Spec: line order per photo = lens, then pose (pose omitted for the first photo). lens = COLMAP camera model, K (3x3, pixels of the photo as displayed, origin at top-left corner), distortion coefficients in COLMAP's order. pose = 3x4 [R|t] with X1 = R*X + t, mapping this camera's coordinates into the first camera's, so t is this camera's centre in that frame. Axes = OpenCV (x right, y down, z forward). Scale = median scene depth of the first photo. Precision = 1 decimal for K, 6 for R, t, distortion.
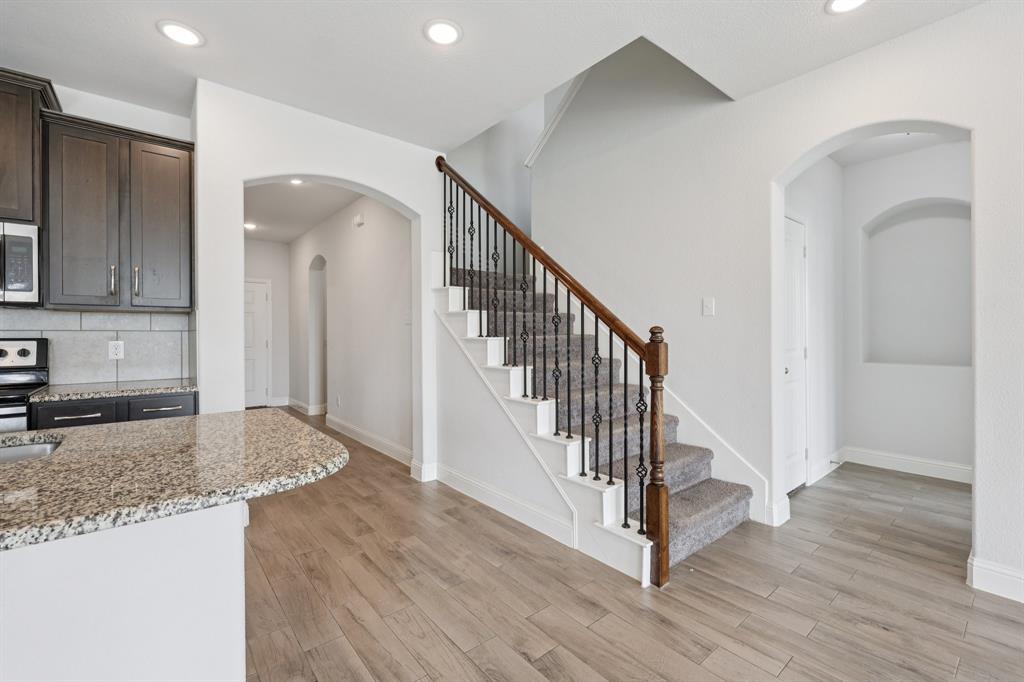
lens RADIAL K [[436.8, 0, 517.1], [0, 436.8, 332.2], [0, 0, 1]] dist [0.000329, -0.000047]
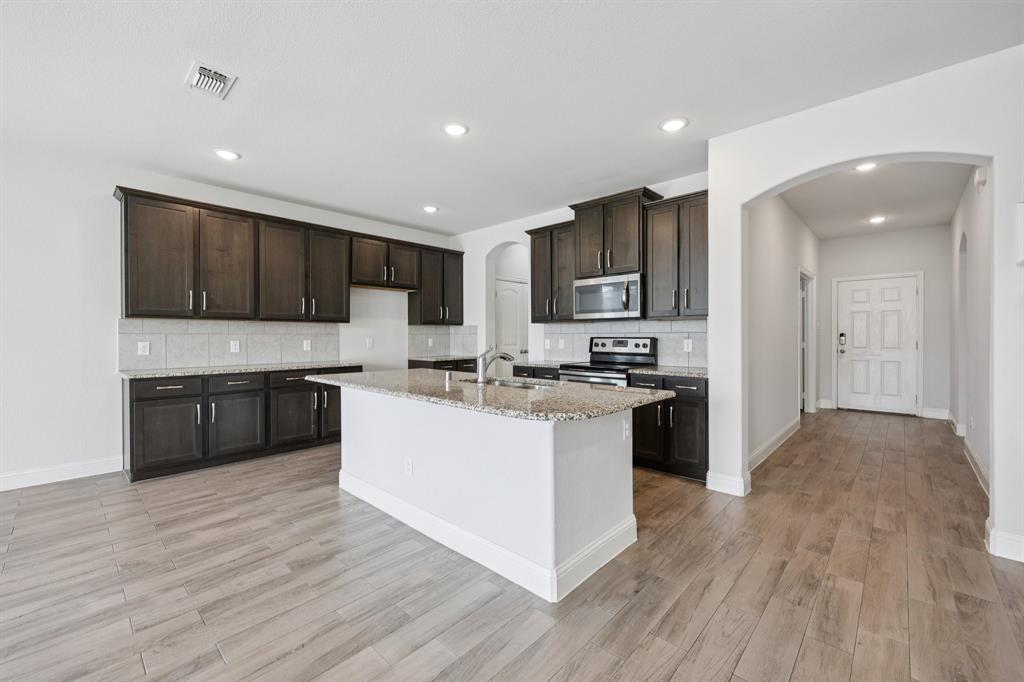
lens RADIAL K [[413.7, 0, 513.5], [0, 413.7, 337.6], [0, 0, 1]] dist [-0.000060, -0.000001]
pose [[0.126973, 0.005170, -0.991893, 0.444025], [0.007785, 0.999950, 0.006209, 0.001017], [0.991876, -0.008510, 0.126927, 0.268615]]
